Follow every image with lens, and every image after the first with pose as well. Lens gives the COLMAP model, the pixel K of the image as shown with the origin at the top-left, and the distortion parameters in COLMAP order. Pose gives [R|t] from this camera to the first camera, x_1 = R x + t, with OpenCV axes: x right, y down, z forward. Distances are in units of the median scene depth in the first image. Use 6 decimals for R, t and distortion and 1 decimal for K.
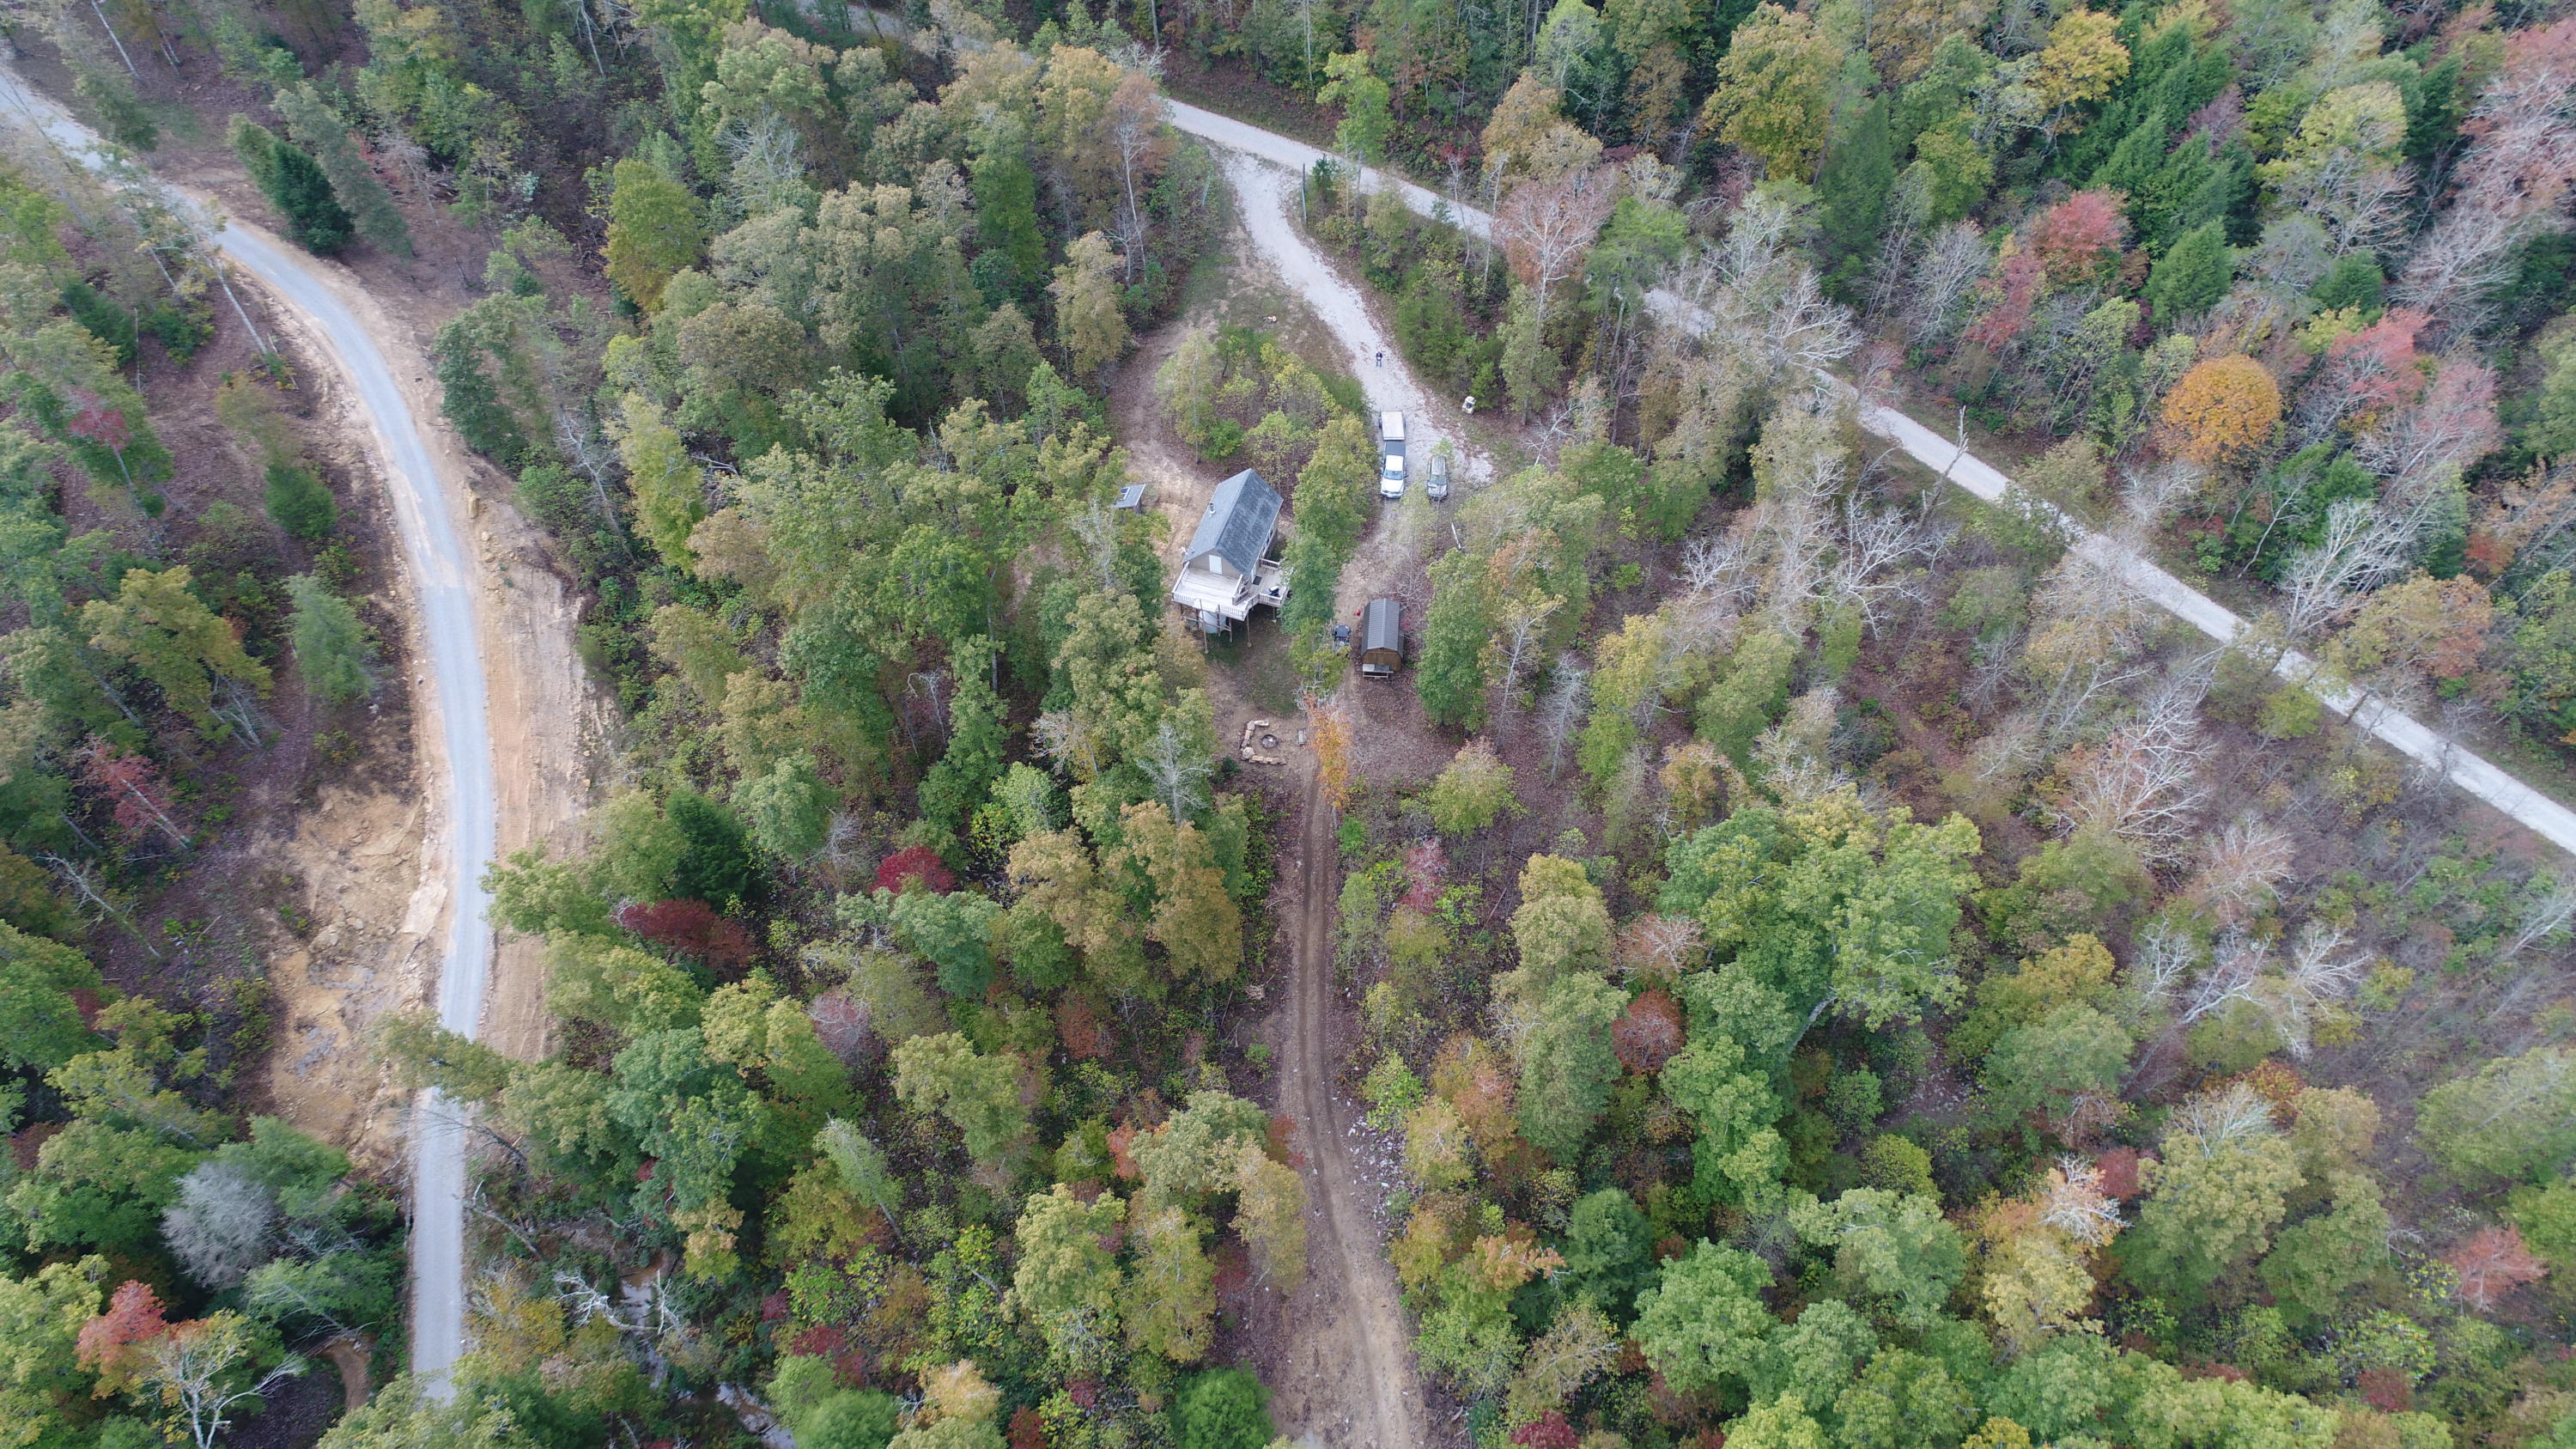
lens RADIAL K [[1731.1, 0, 1276.6], [0, 1731.1, 726.4], [0, 0, 1]] dist [0.002841, -0.004222]
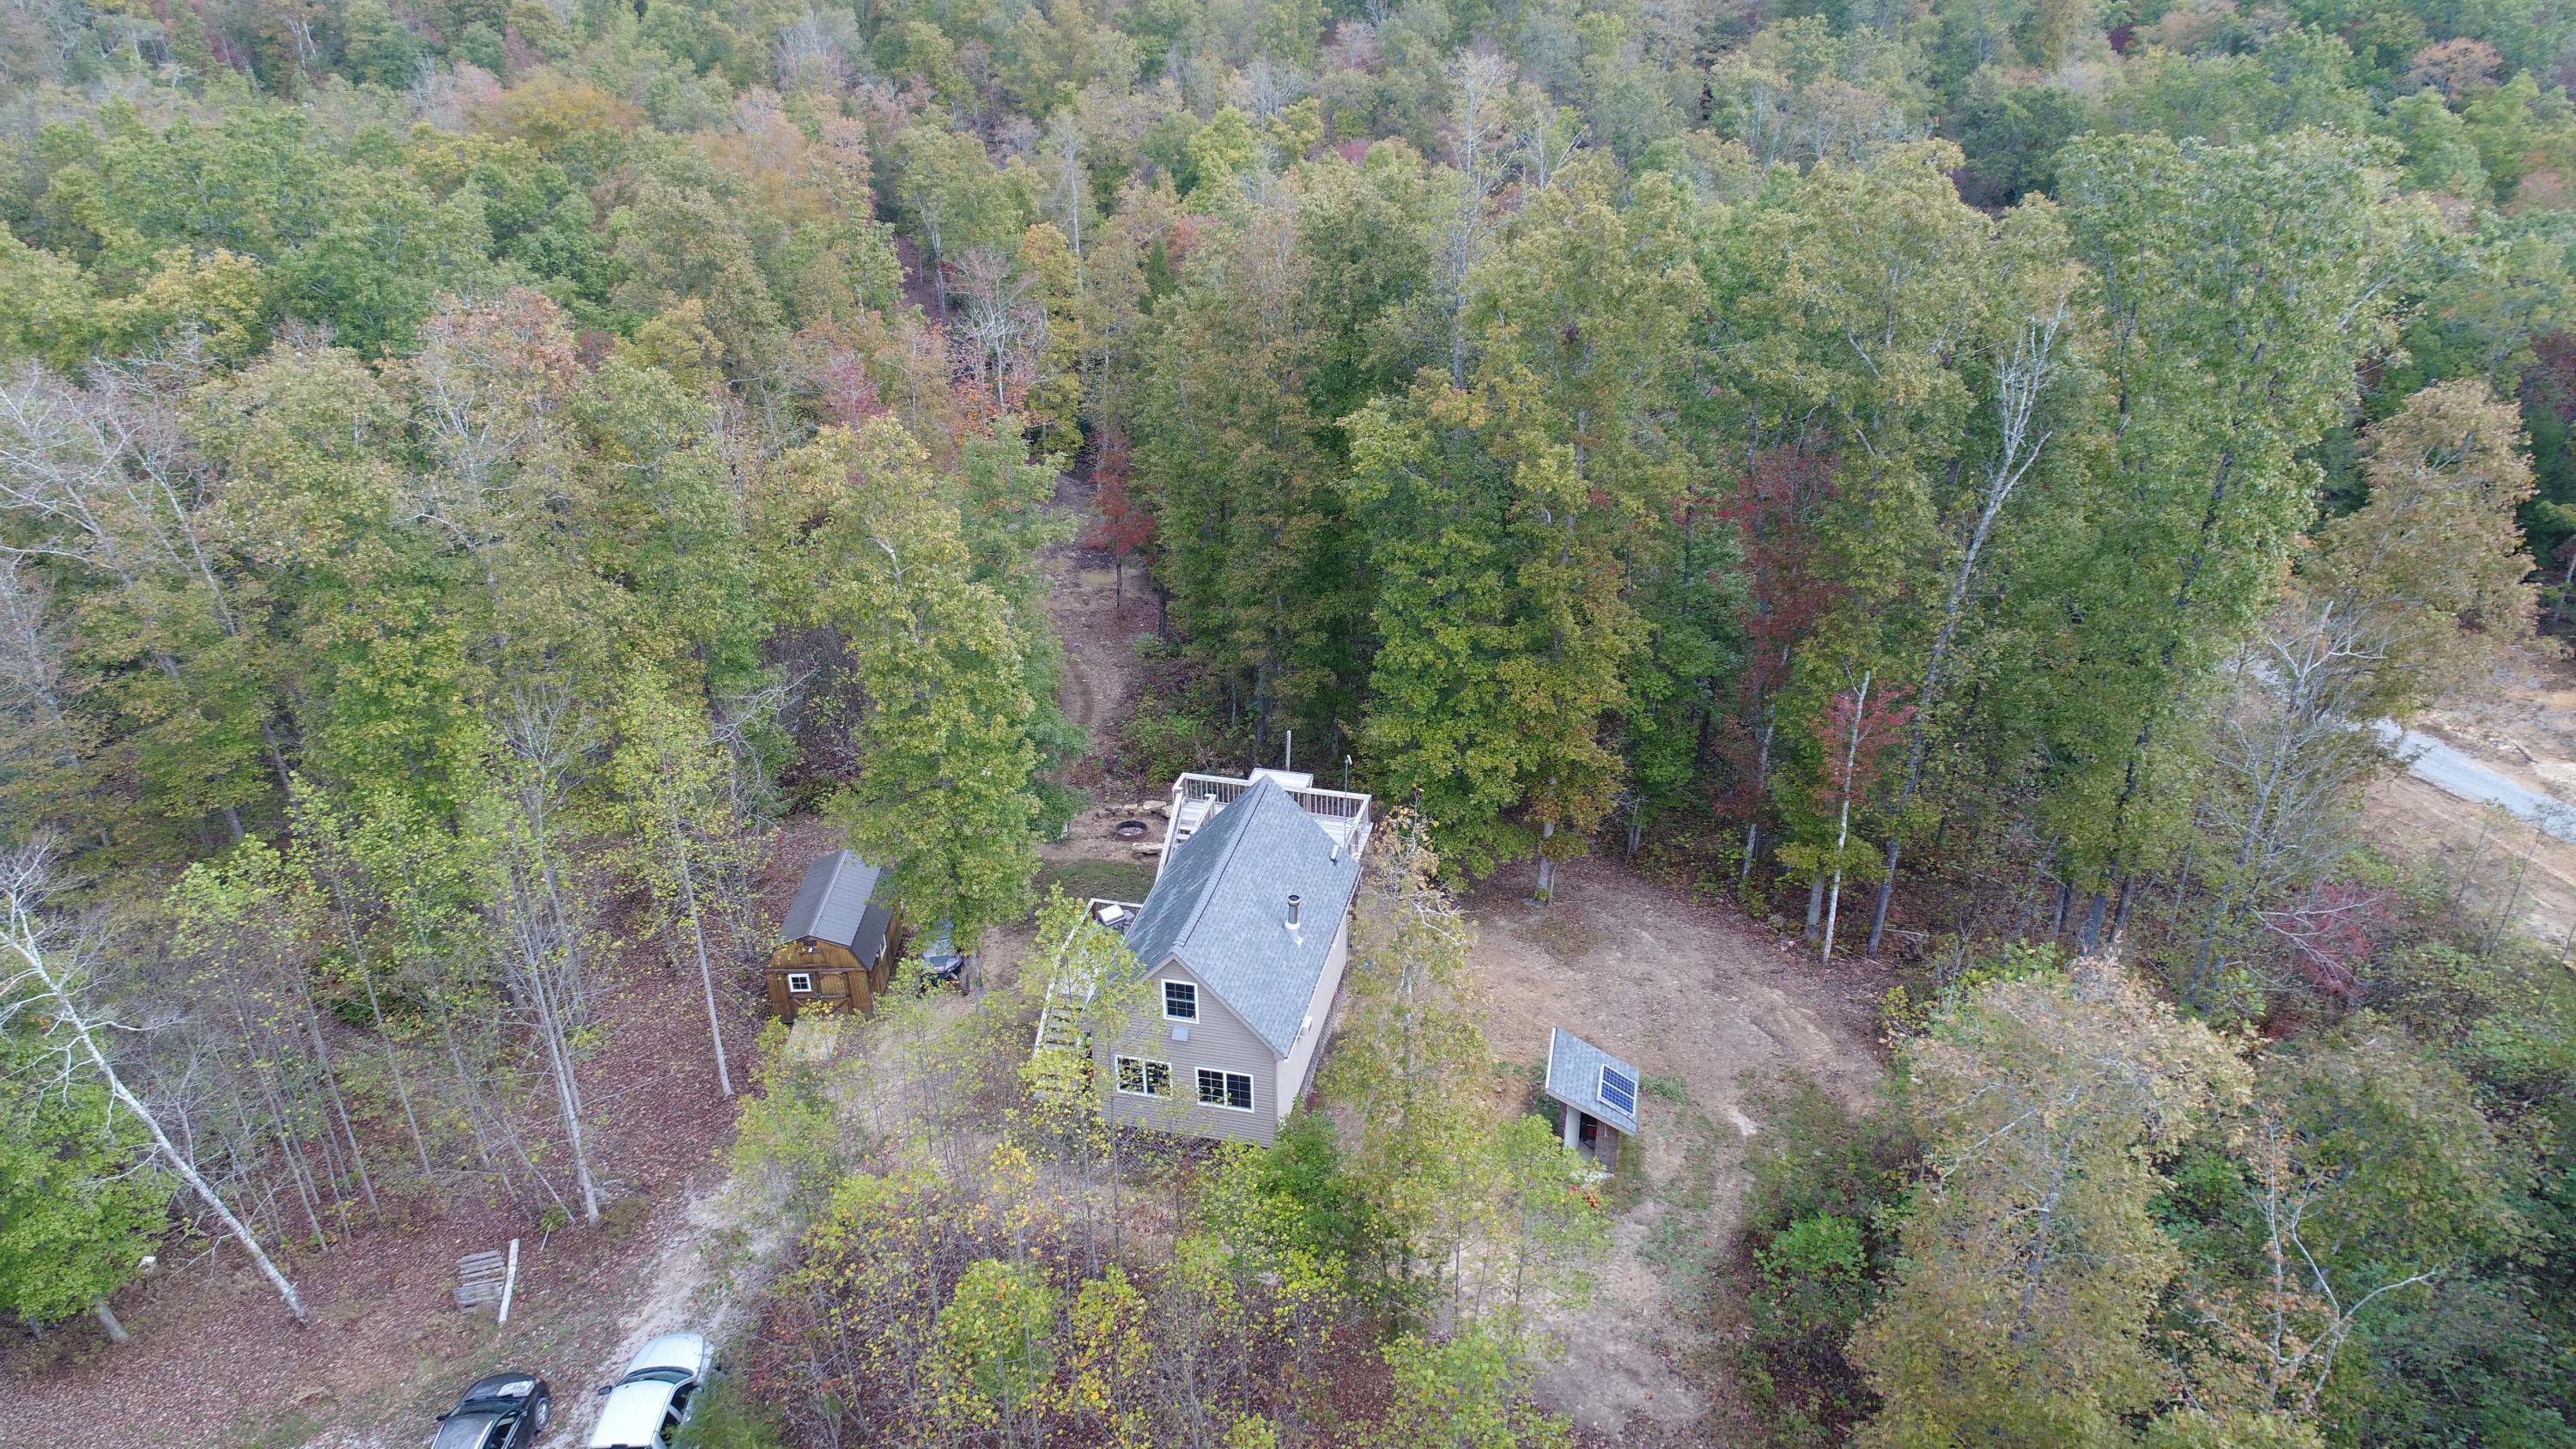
lens RADIAL K [[1731.1, 0, 1276.9], [0, 1731.1, 723.7], [0, 0, 1]] dist [0.002841, -0.004222]
pose [[-0.996497, 0.062358, -0.055728, -0.019206], [-0.047948, 0.119960, 0.991620, -0.456177], [0.068520, 0.990818, -0.116549, 1.013078]]
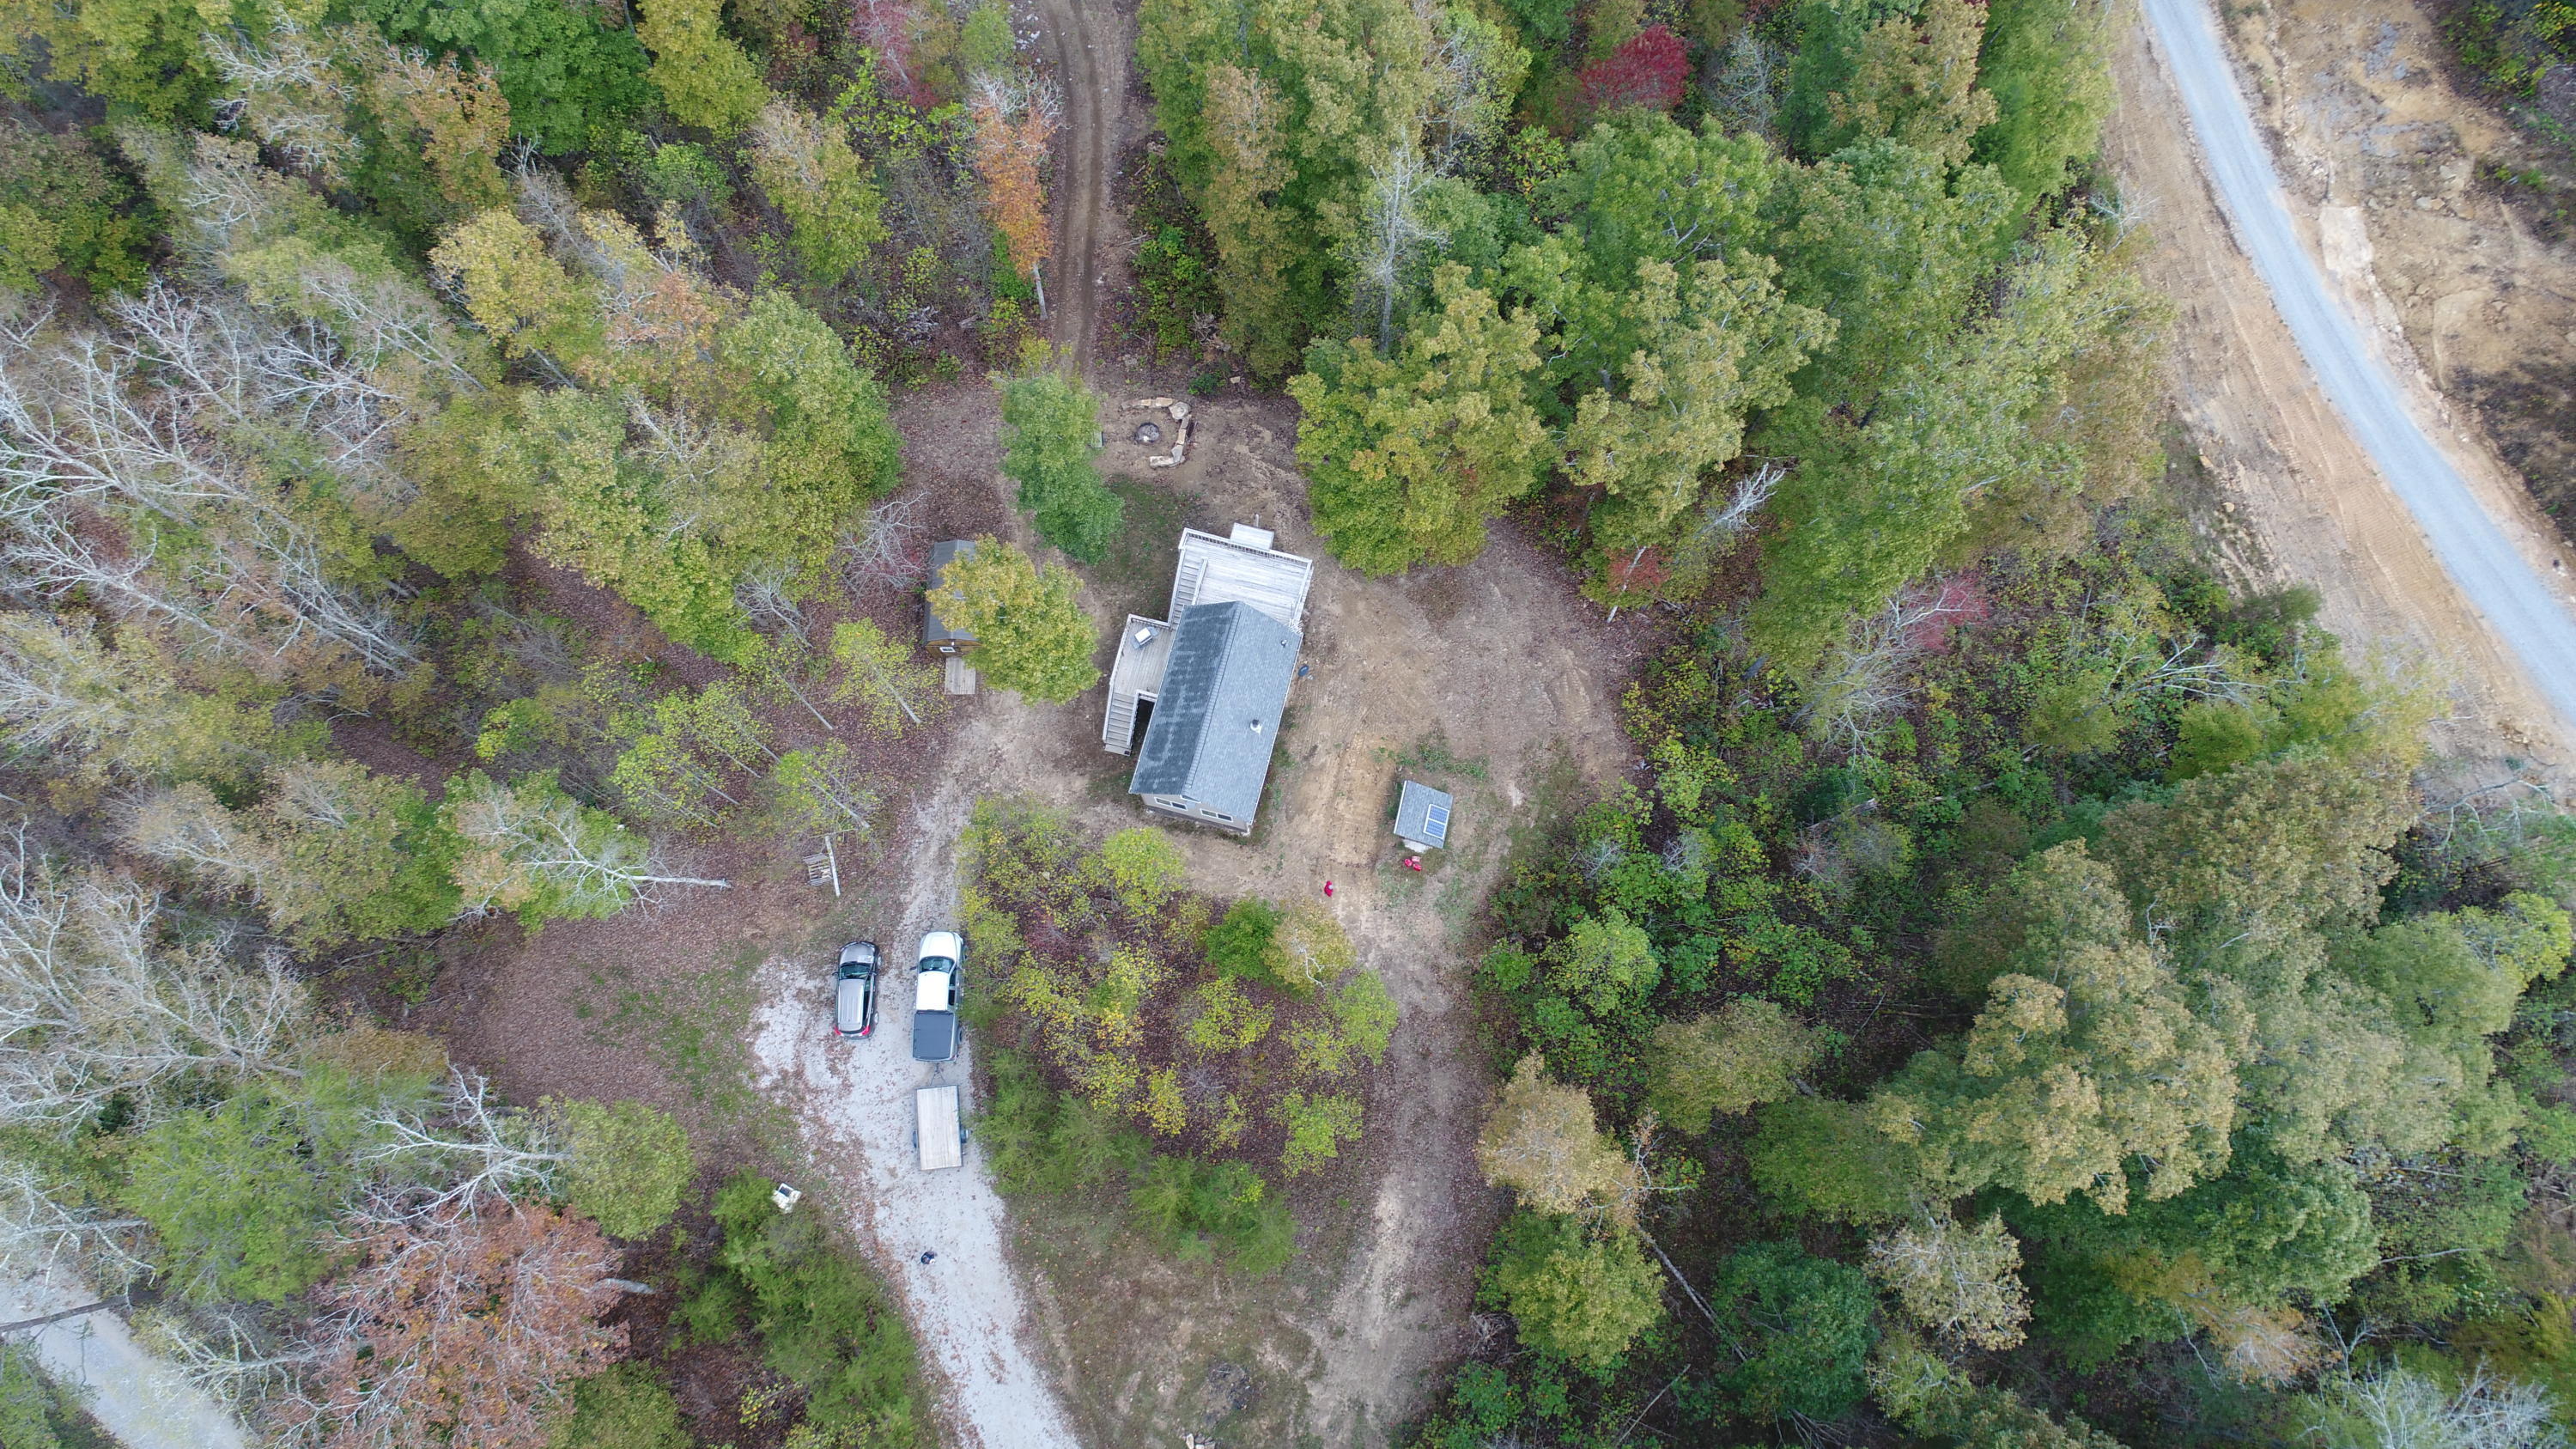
lens RADIAL K [[1731.1, 0, 1280.6], [0, 1731.1, 734.1], [0, 0, 1]] dist [0.002841, -0.004222]
pose [[-0.997137, 0.074044, 0.015332, -0.054290], [-0.037136, -0.656162, 0.753705, -0.541631], [0.065868, 0.750978, 0.657033, 0.655092]]
